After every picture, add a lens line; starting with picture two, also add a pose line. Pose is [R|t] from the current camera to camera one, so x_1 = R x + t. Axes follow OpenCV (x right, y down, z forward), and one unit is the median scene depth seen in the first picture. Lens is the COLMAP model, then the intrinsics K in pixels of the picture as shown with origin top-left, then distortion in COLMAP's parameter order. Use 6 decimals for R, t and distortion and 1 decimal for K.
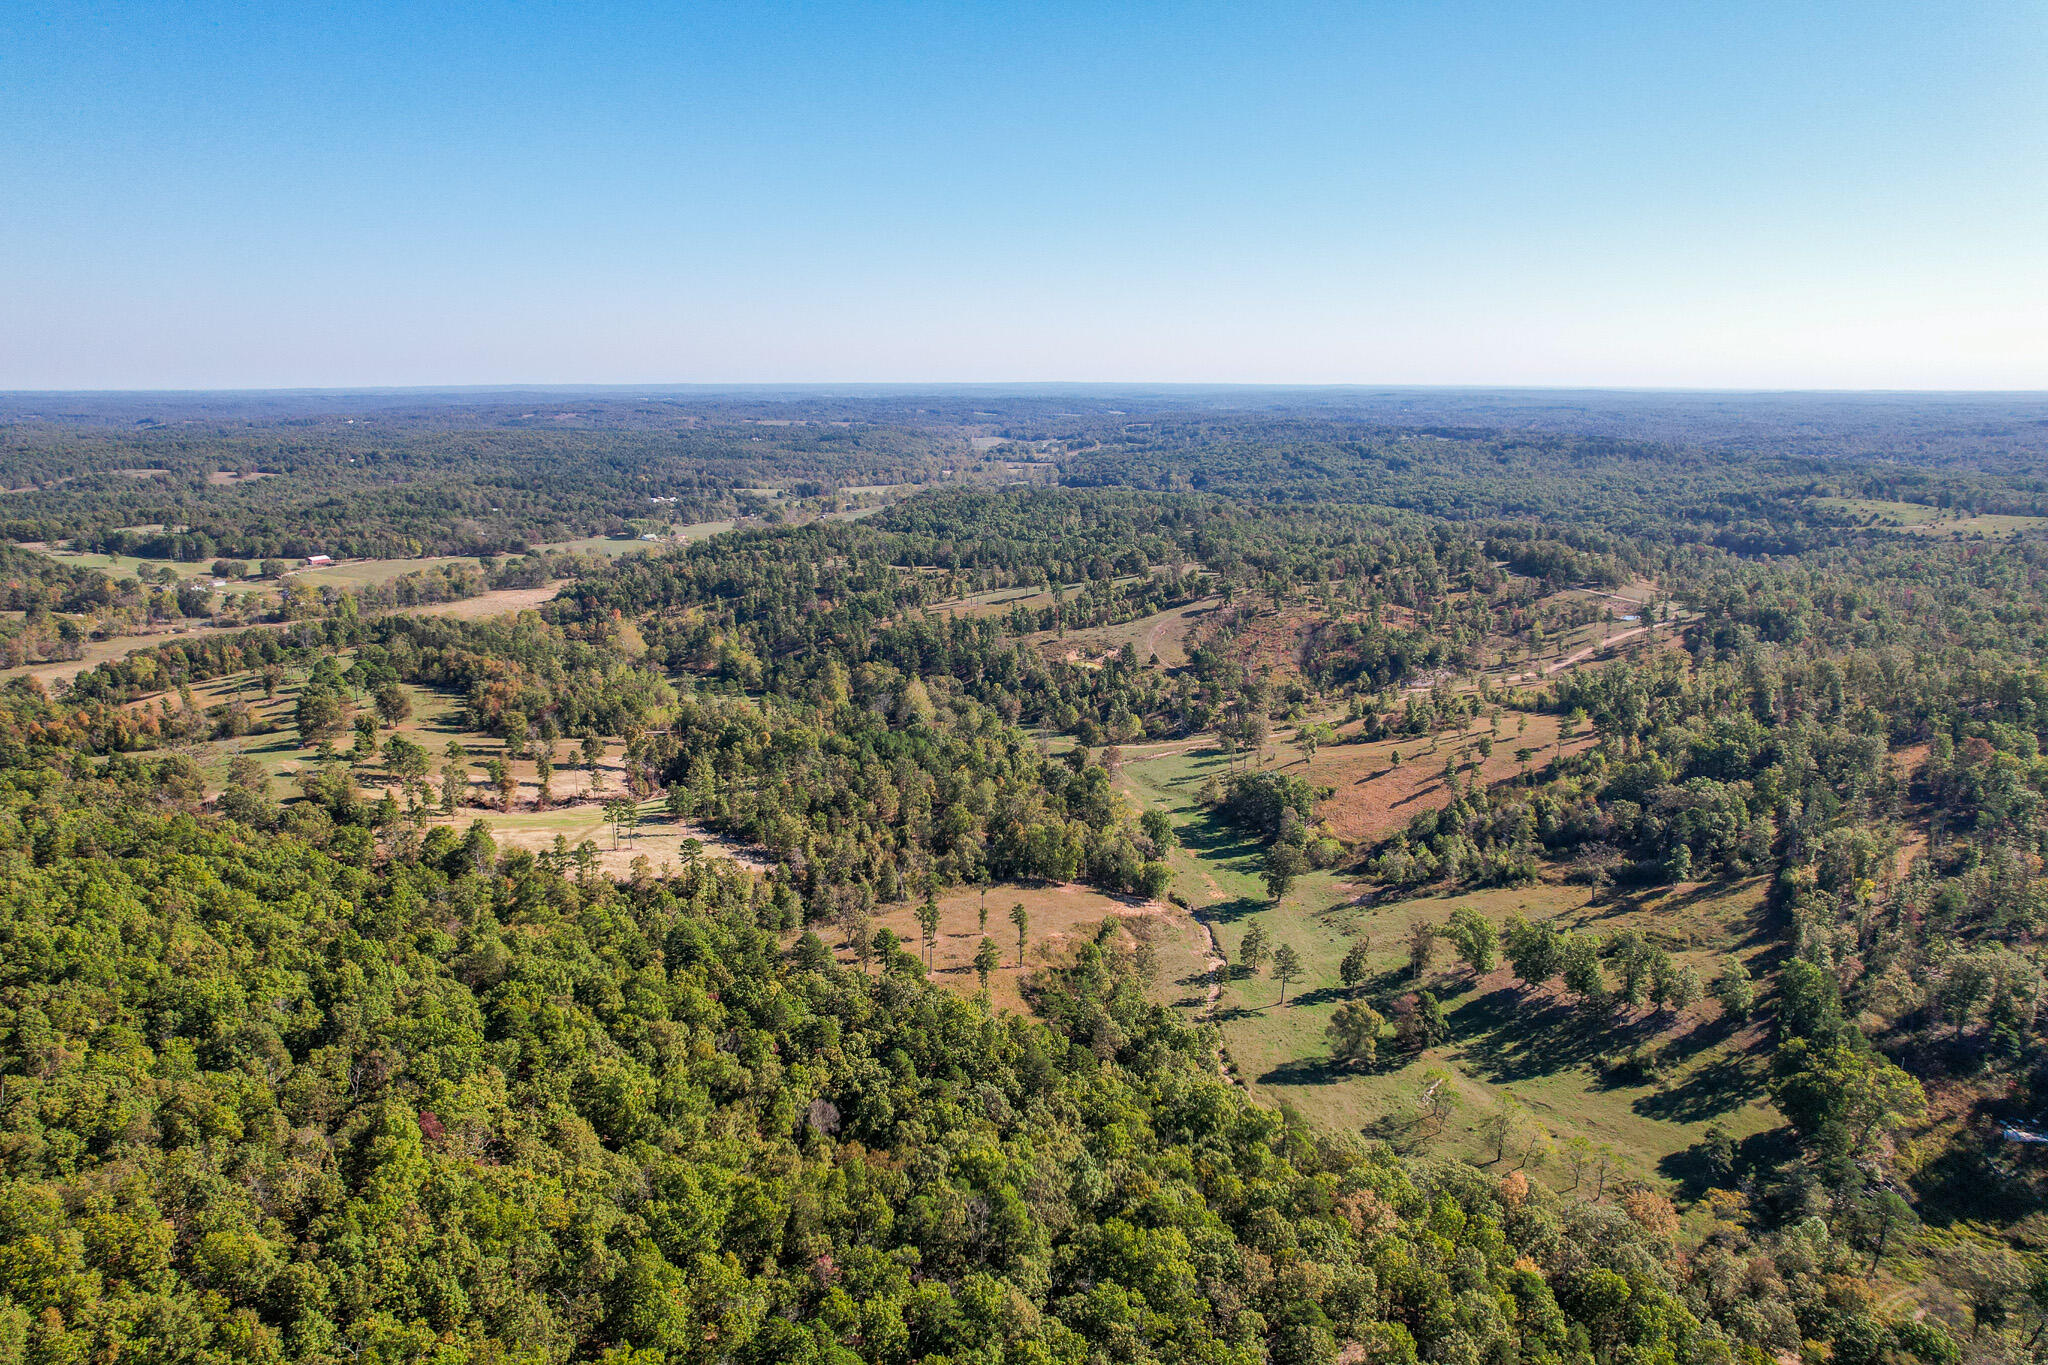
lens RADIAL K [[1313.4, 0, 1015.8], [0, 1313.4, 675.9], [0, 0, 1]] dist [-0.067485, 0.064443]
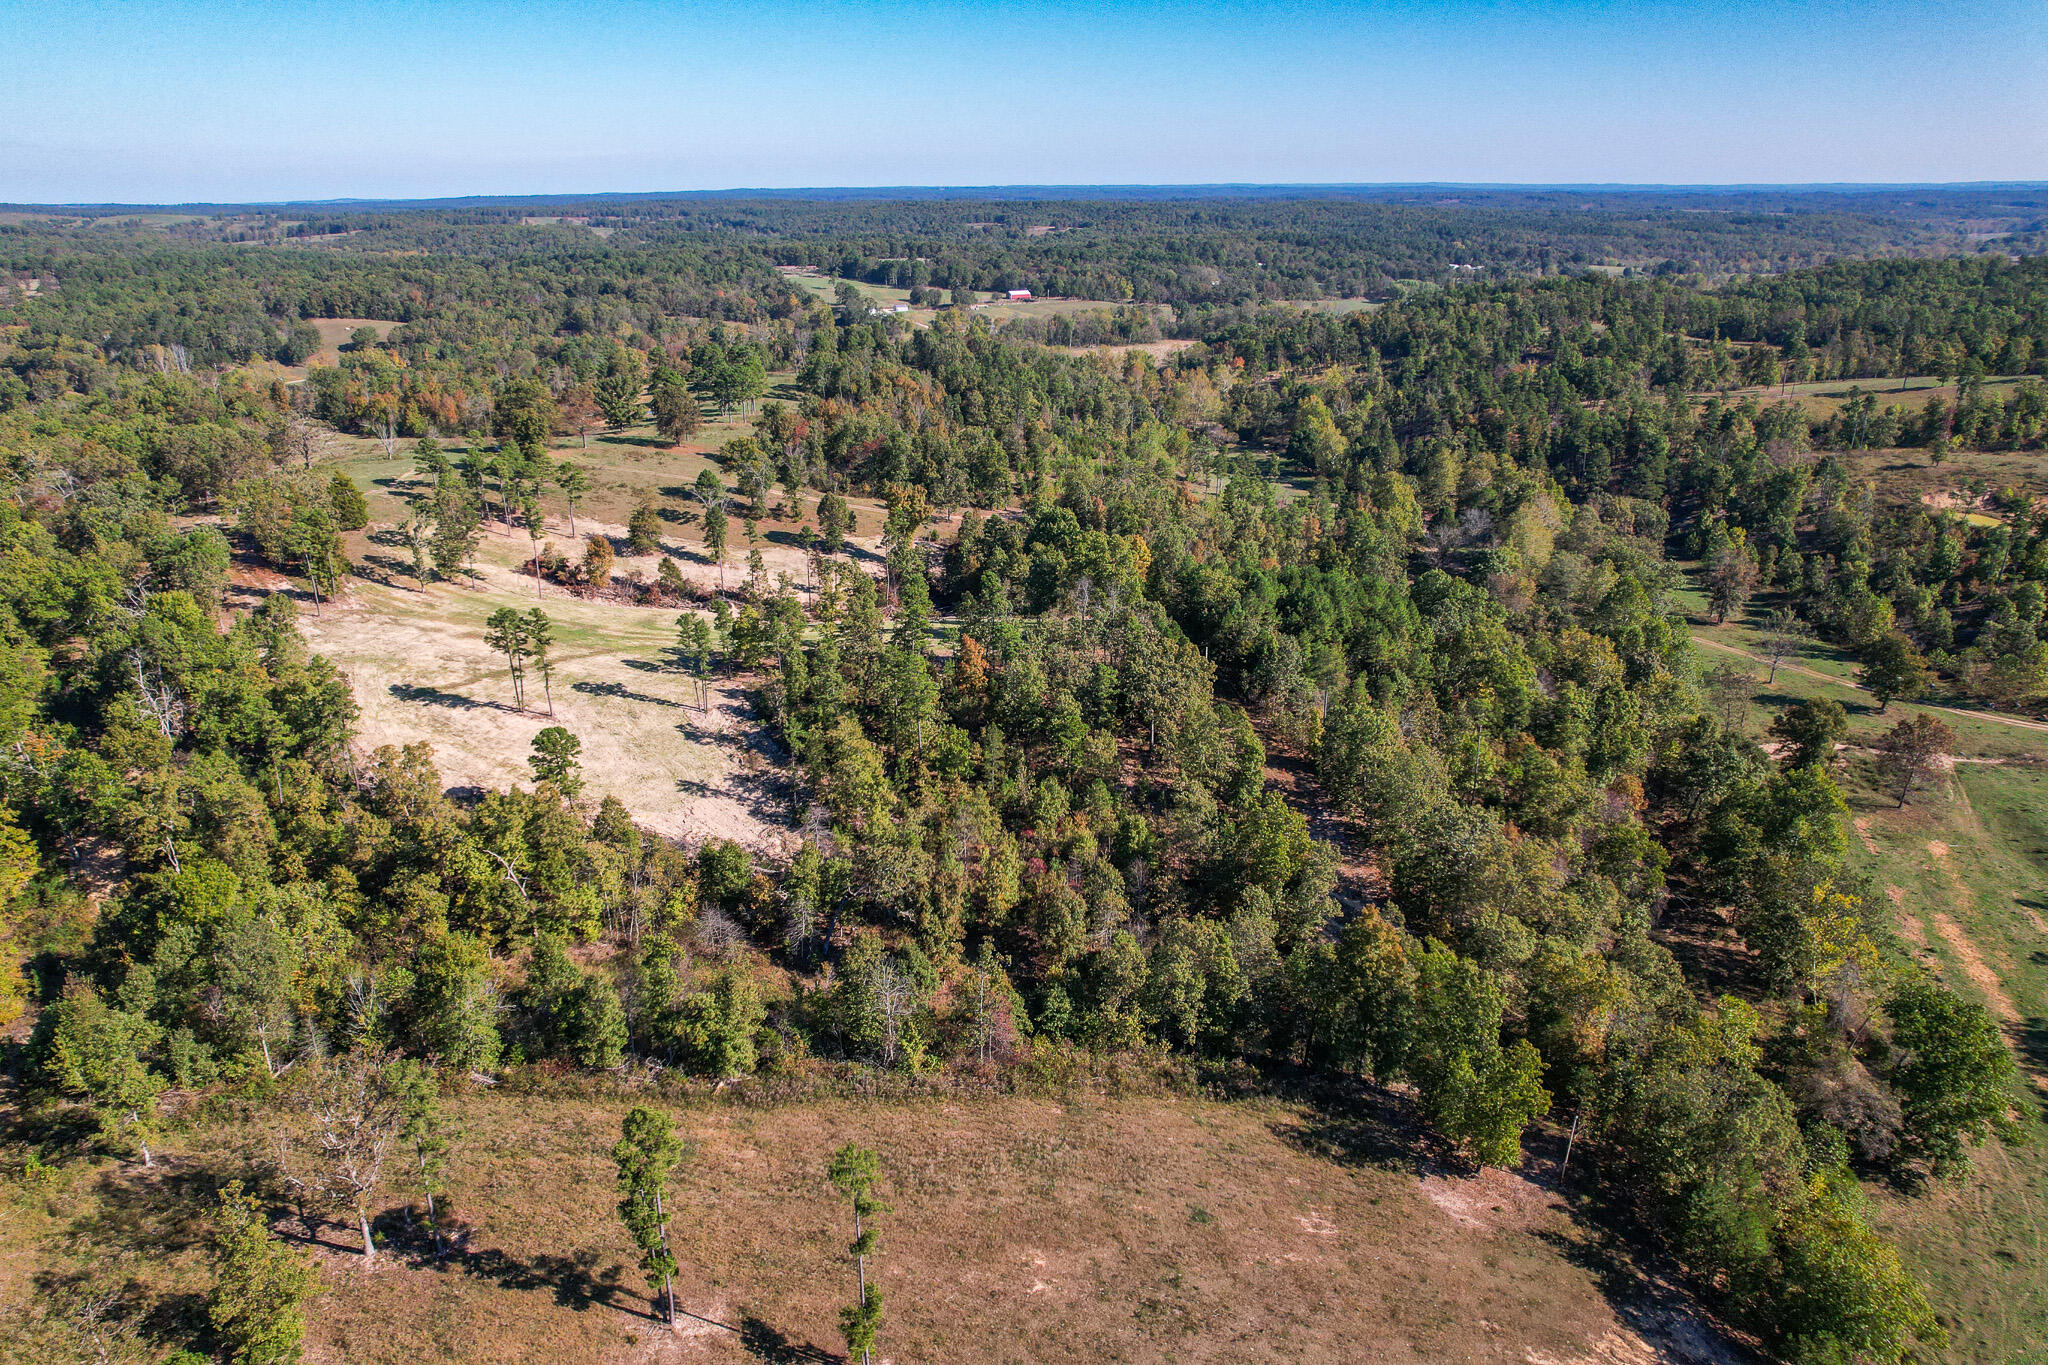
lens RADIAL K [[1313.4, 0, 1015.8], [0, 1313.4, 675.9], [0, 0, 1]] dist [-0.067485, 0.064443]
pose [[0.792106, 0.213355, -0.571881, 0.063634], [-0.131656, 0.974586, 0.181240, 0.007805], [0.596016, -0.068270, 0.800065, 0.460814]]
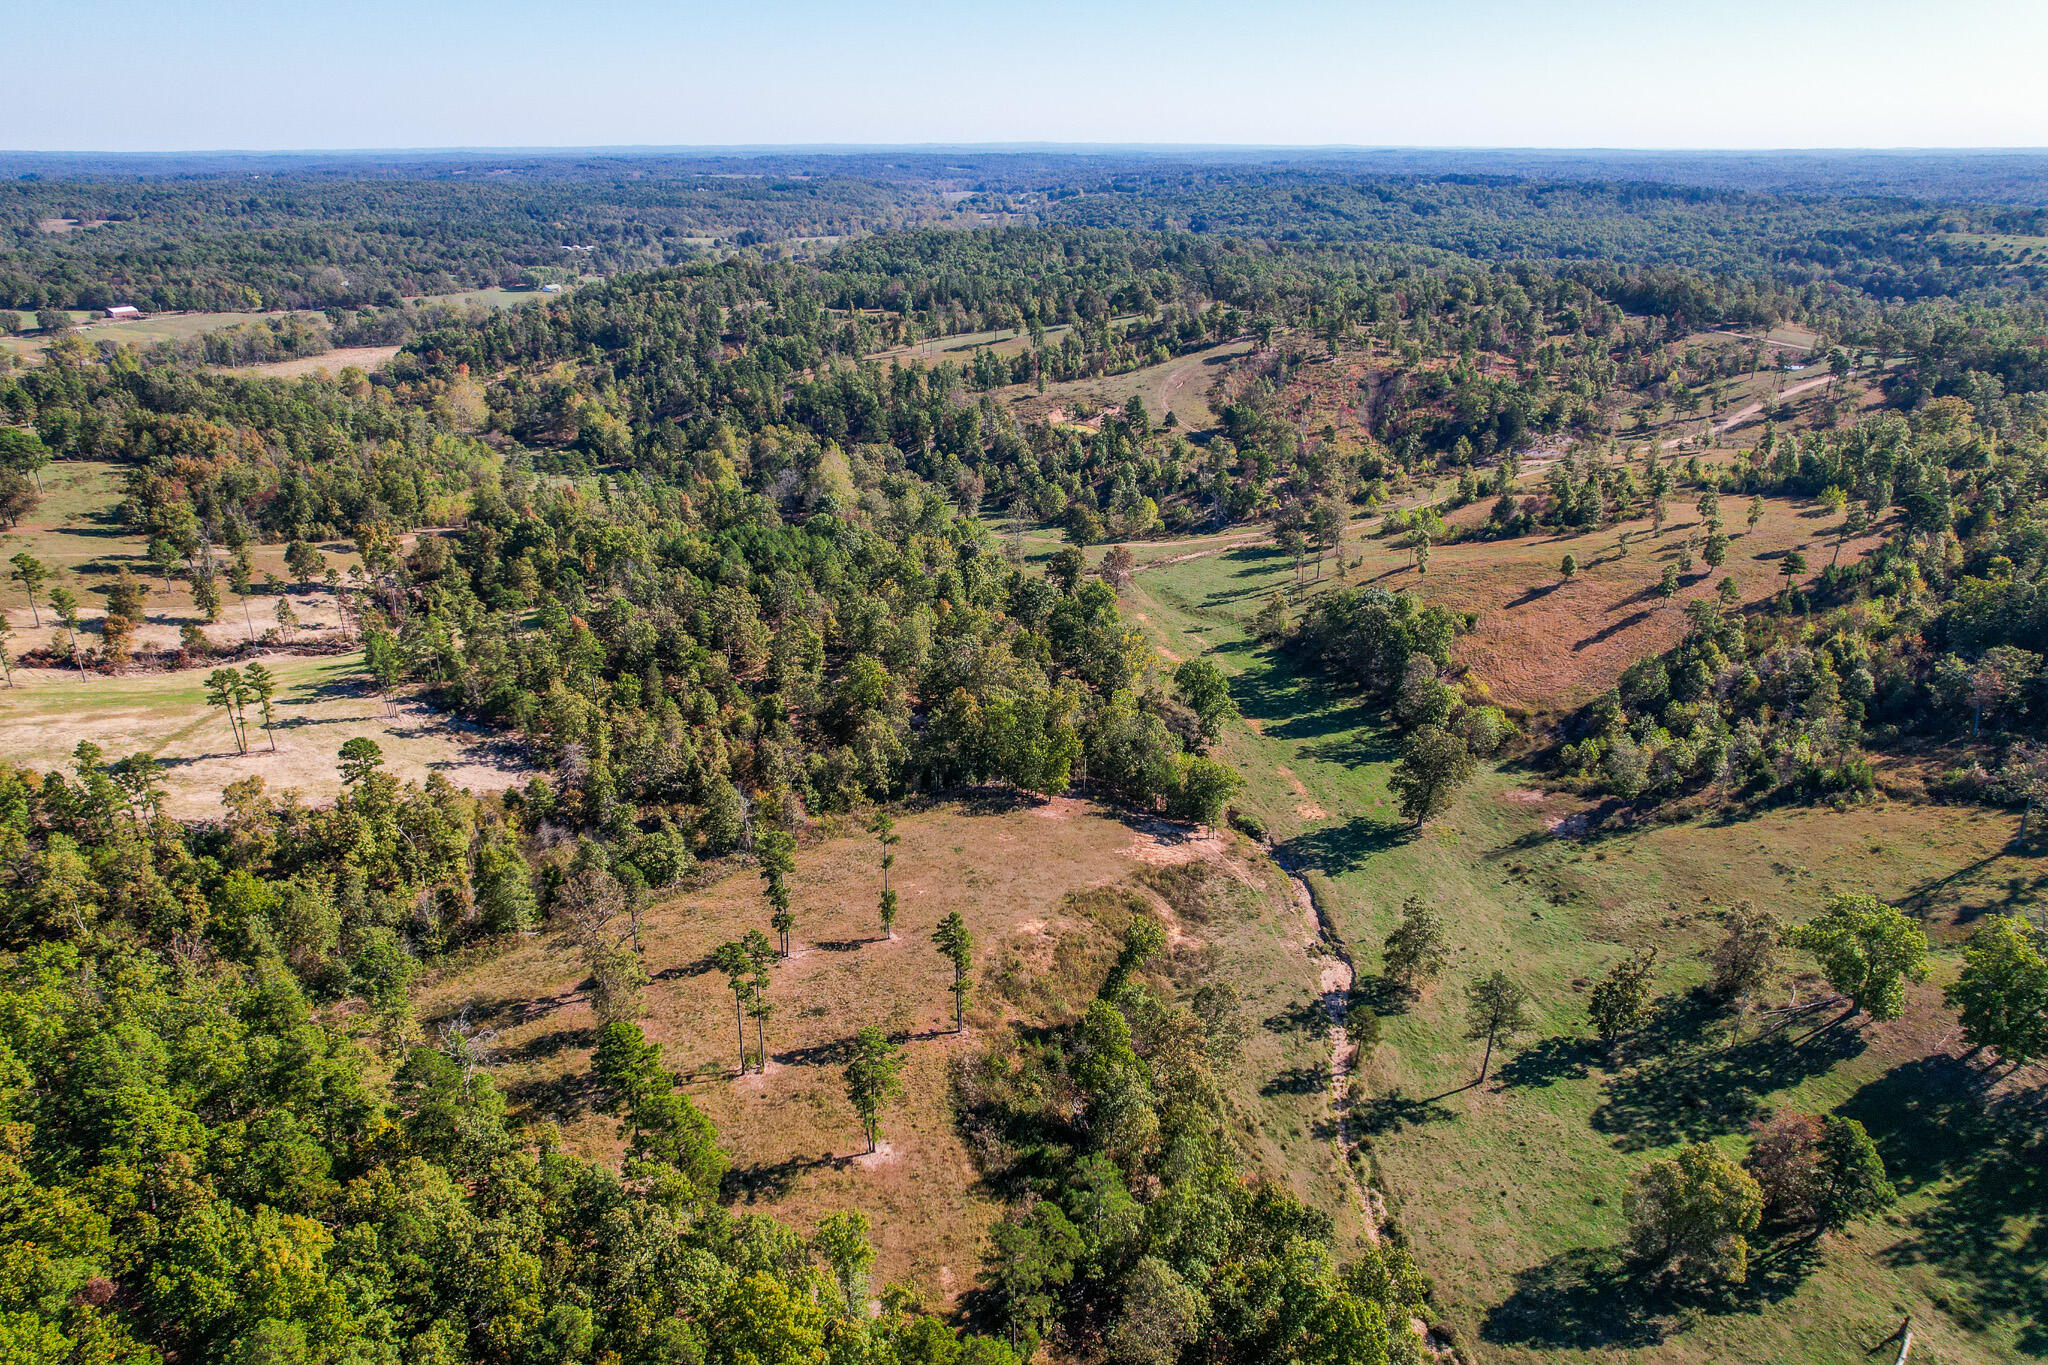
lens RADIAL K [[1313.4, 0, 1015.8], [0, 1313.4, 675.9], [0, 0, 1]] dist [-0.067485, 0.064443]
pose [[0.999870, -0.007896, 0.014027, 0.009990], [0.005463, 0.986156, 0.165730, 0.006985], [-0.015141, -0.165632, 0.986071, 0.287677]]
